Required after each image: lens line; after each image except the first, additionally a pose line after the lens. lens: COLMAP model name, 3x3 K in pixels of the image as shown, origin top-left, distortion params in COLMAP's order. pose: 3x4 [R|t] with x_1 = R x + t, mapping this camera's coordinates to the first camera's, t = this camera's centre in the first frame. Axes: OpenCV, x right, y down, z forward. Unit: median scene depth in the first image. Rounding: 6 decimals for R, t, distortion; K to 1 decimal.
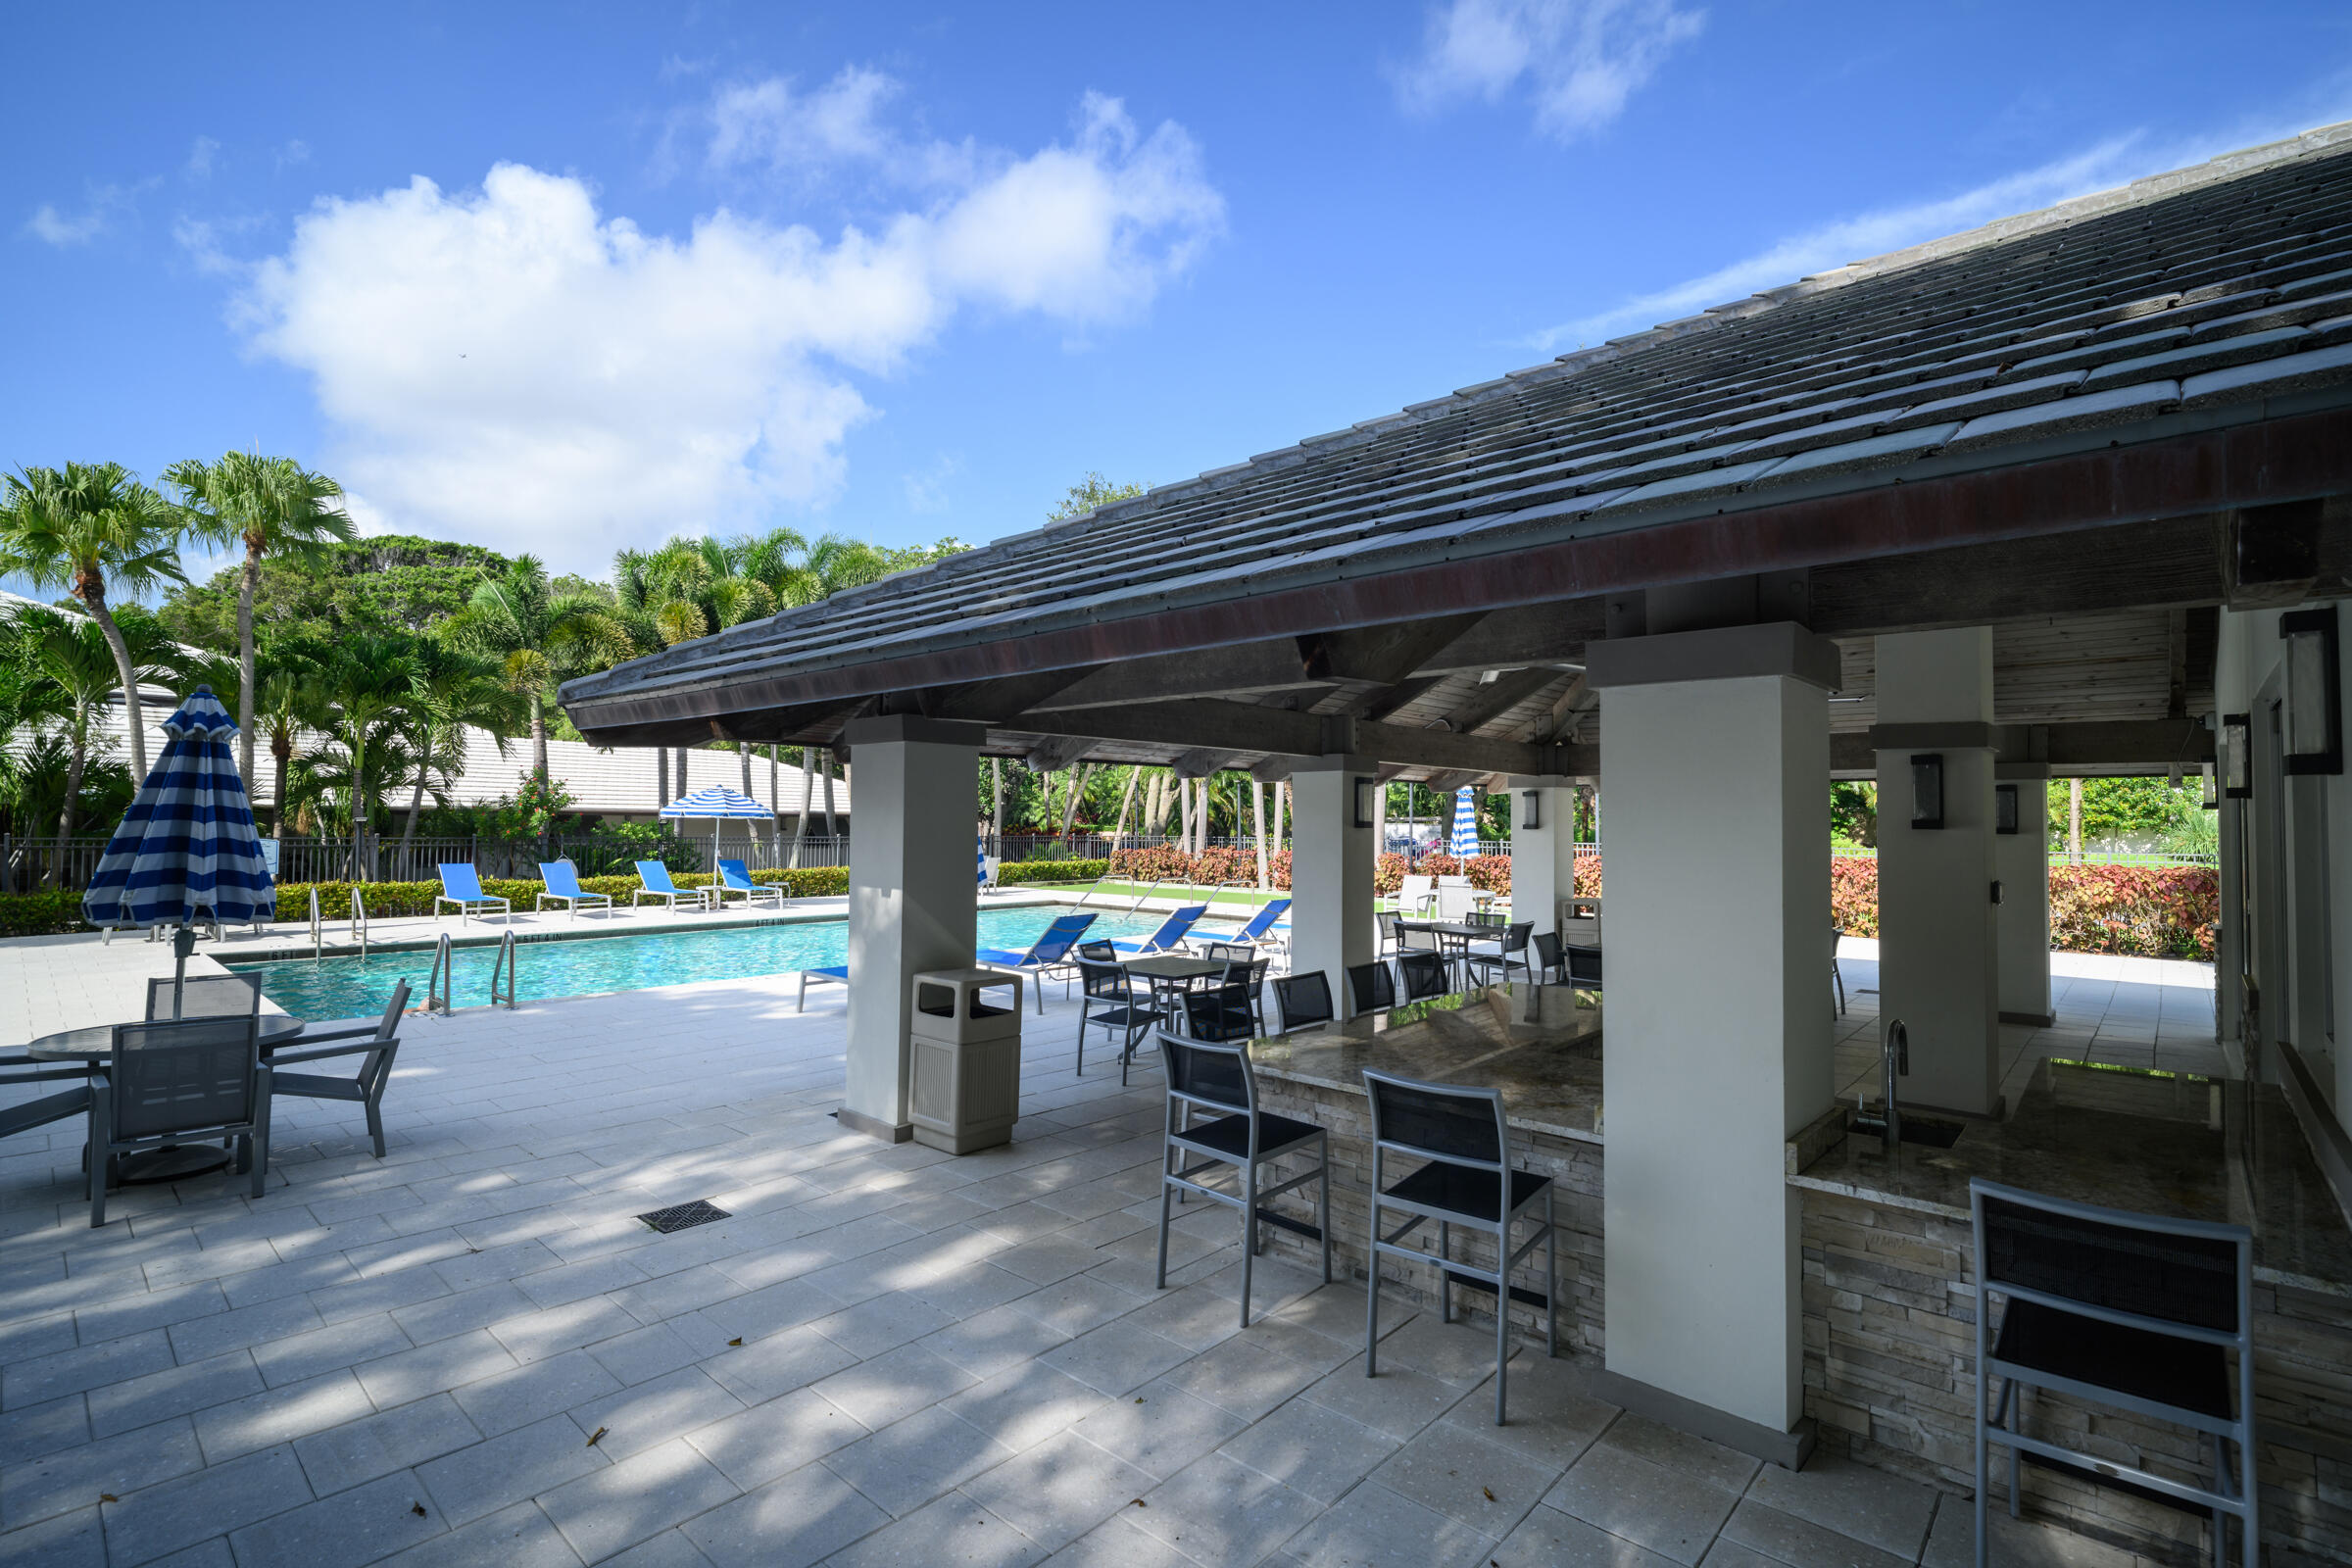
lens RADIAL K [[1101.3, 0, 1176.4], [0, 1101.3, 784.1], [0, 0, 1]] dist [0.019628, -0.007369]
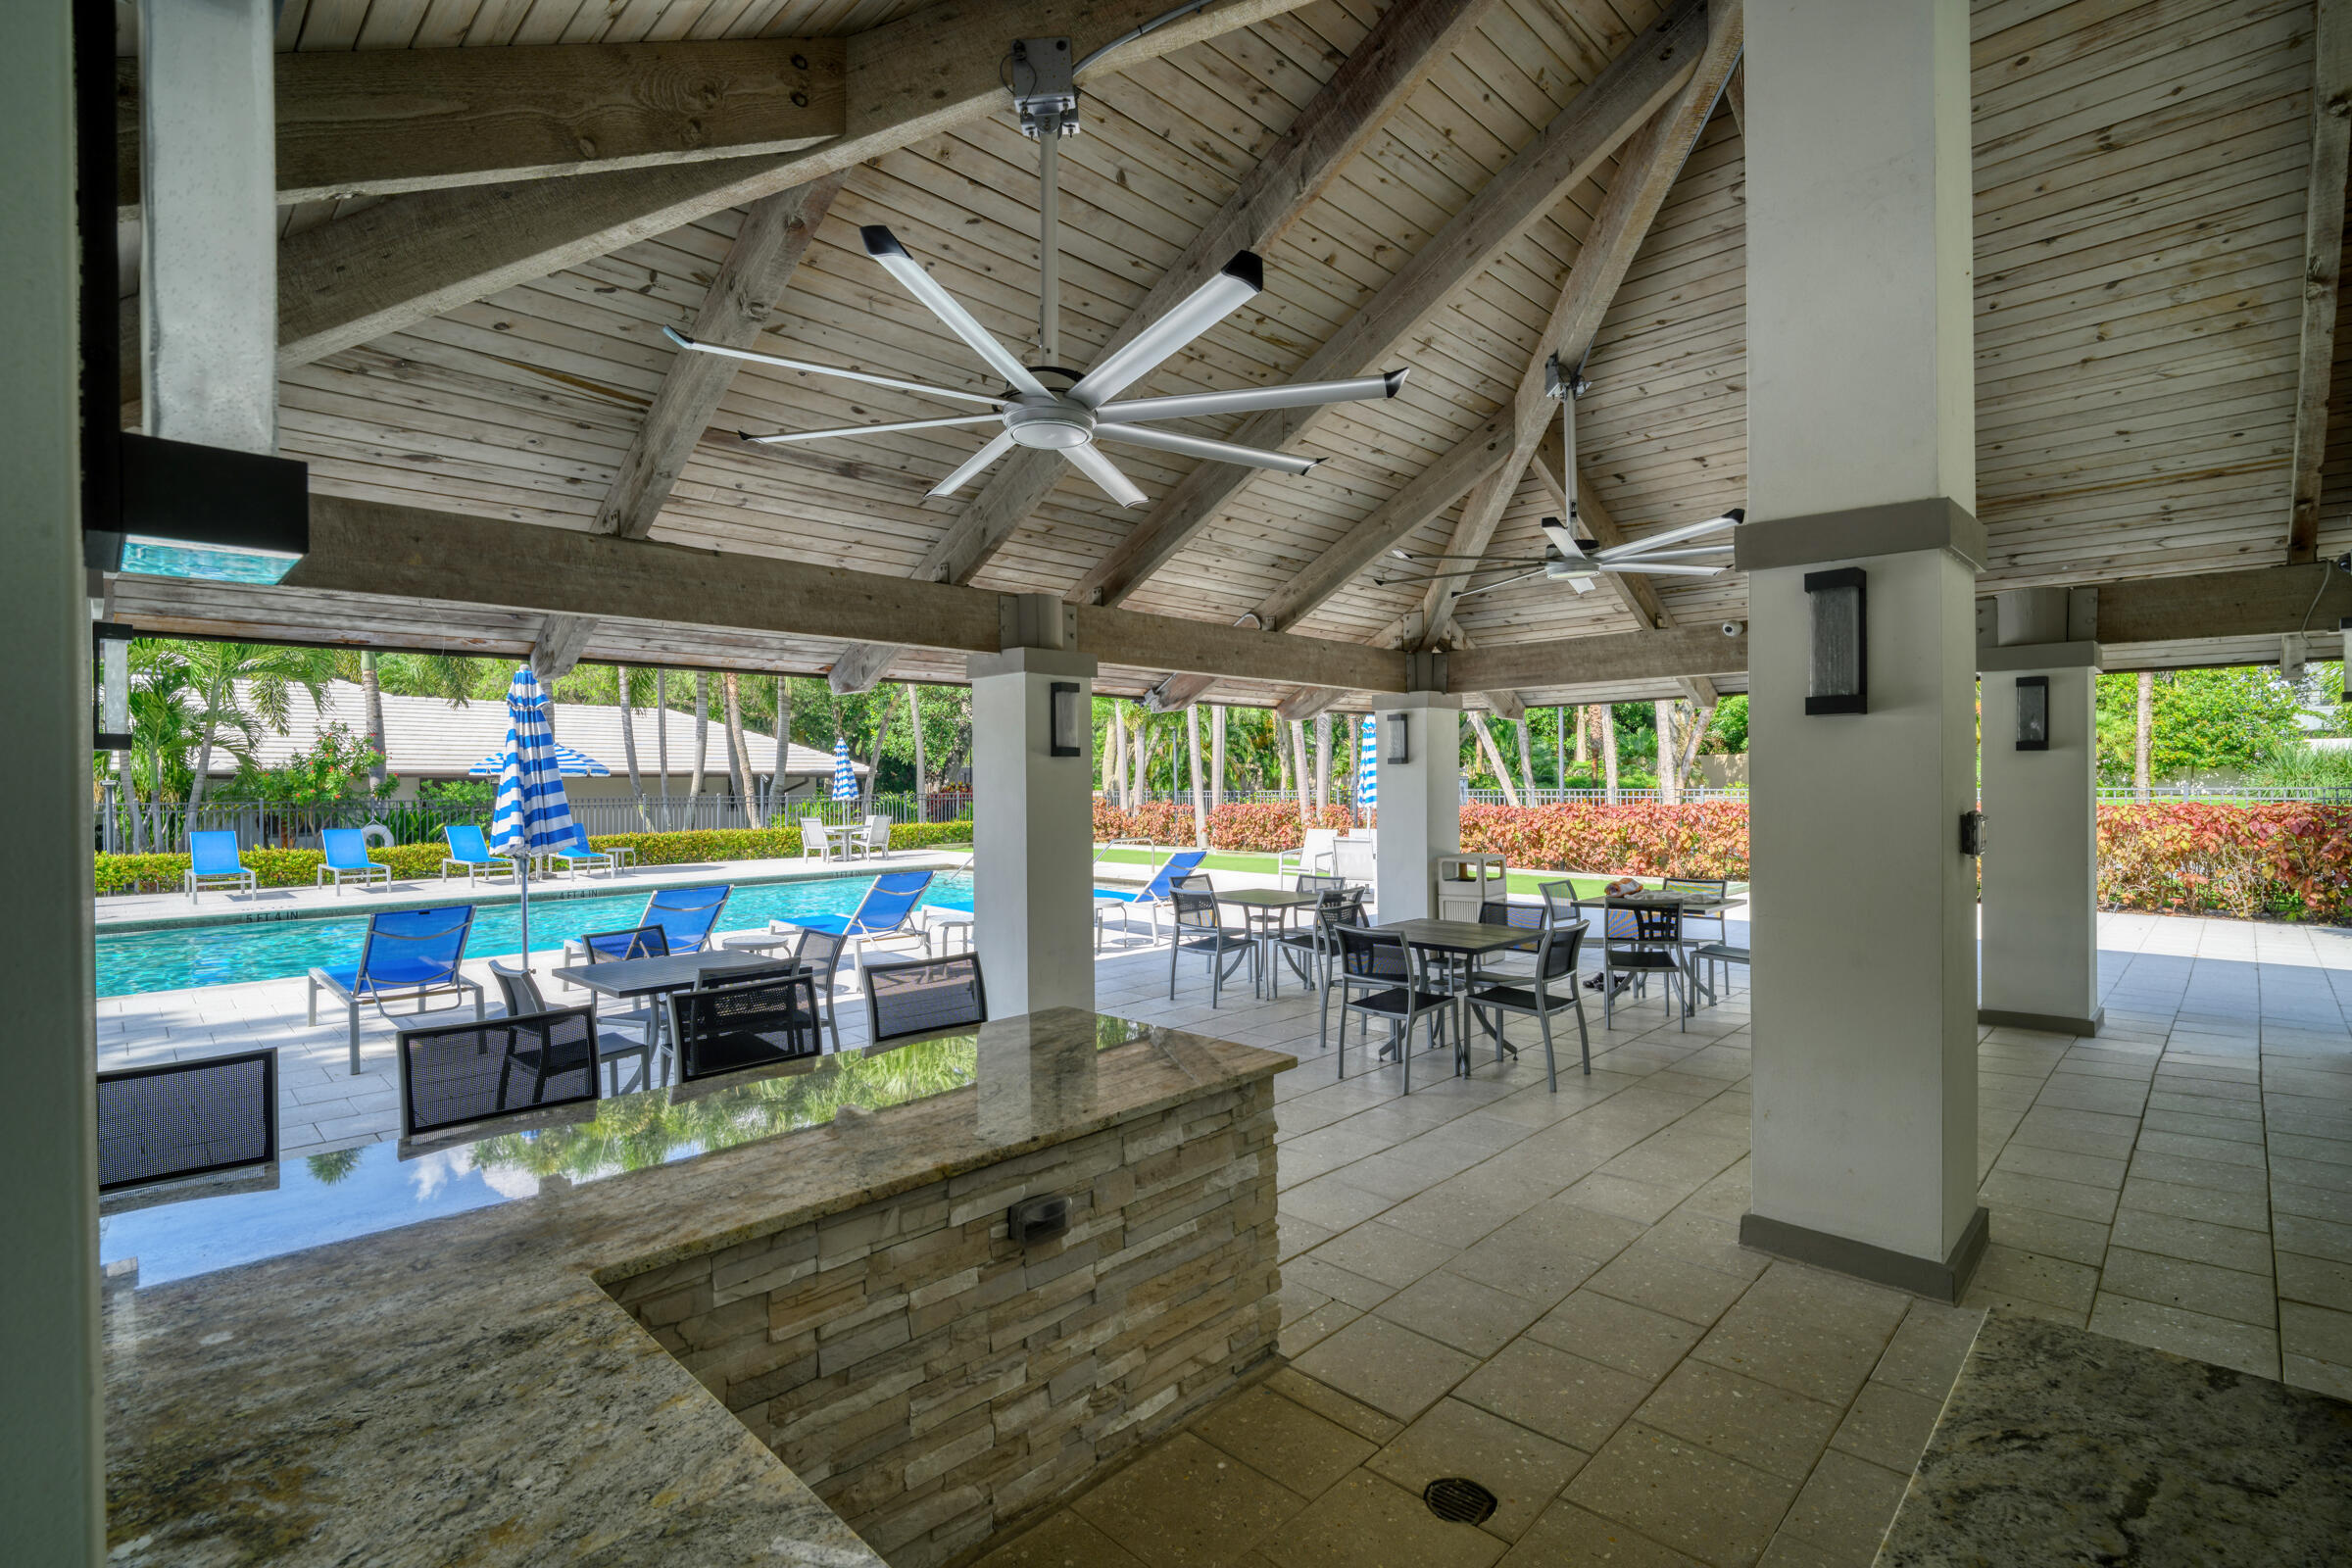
lens RADIAL K [[1101.3, 0, 1173.9], [0, 1101.3, 785.8], [0, 0, 1]] dist [0.019628, -0.007369]
pose [[0.999119, -0.015725, -0.038900, 0.171711], [0.017136, 0.999197, 0.036226, 0.022350], [0.038299, -0.036860, 0.998586, 0.207437]]
